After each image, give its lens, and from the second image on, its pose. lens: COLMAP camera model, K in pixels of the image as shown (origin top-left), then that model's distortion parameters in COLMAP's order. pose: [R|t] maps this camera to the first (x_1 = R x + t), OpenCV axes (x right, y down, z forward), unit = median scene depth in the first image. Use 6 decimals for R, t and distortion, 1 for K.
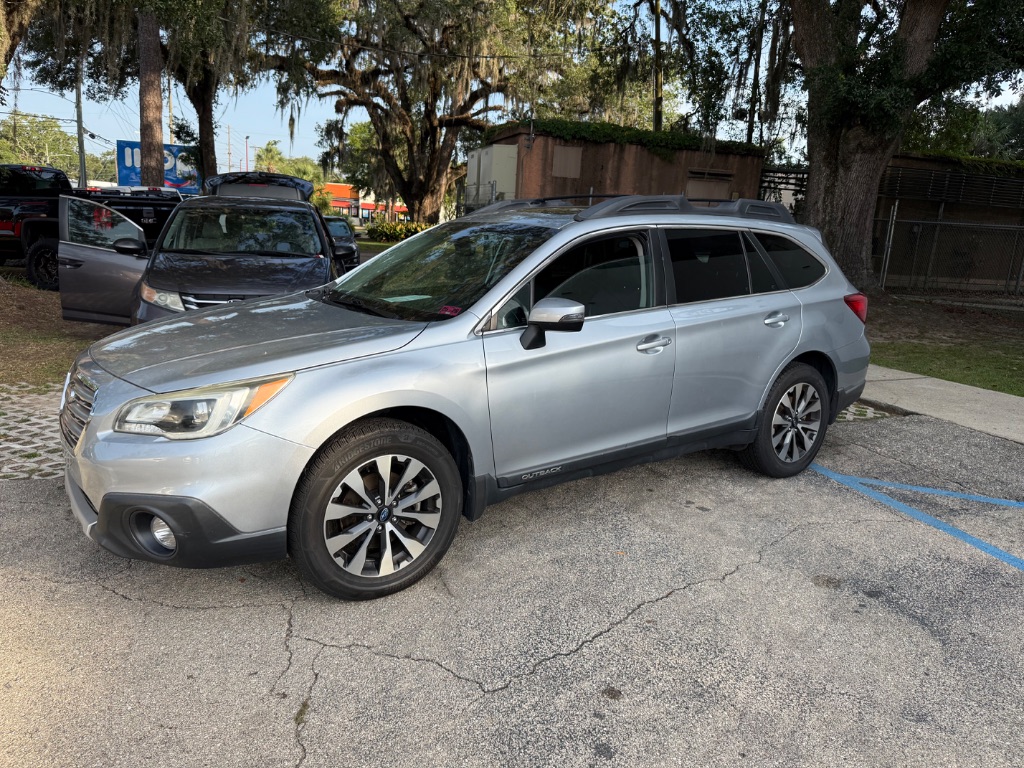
lens RADIAL K [[733.8, 0, 479.7], [0, 733.8, 371.3], [0, 0, 1]] dist [0.057183, -0.087341]
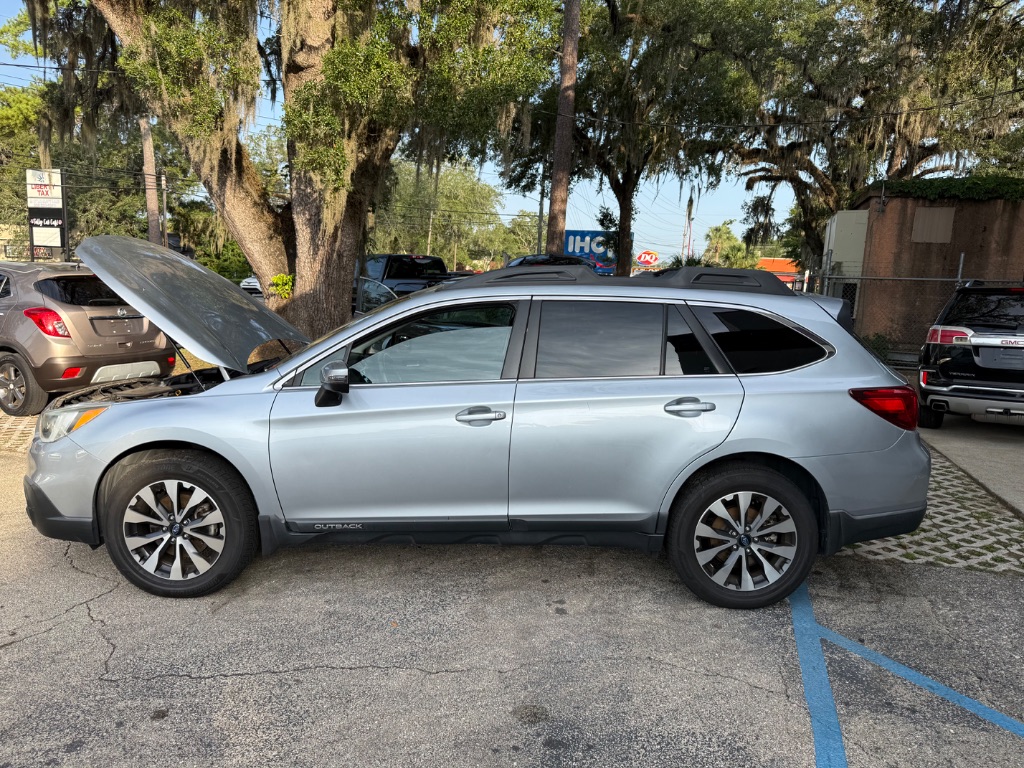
lens RADIAL K [[722.9, 0, 512.0], [0, 722.9, 384.0], [0, 0, 1]] dist [0.008096, -0.014473]
pose [[0.815507, 0.065844, -0.574989, 0.645504], [-0.112337, 0.992621, -0.045660, -0.033676], [0.567739, 0.101828, 0.816886, 0.200908]]
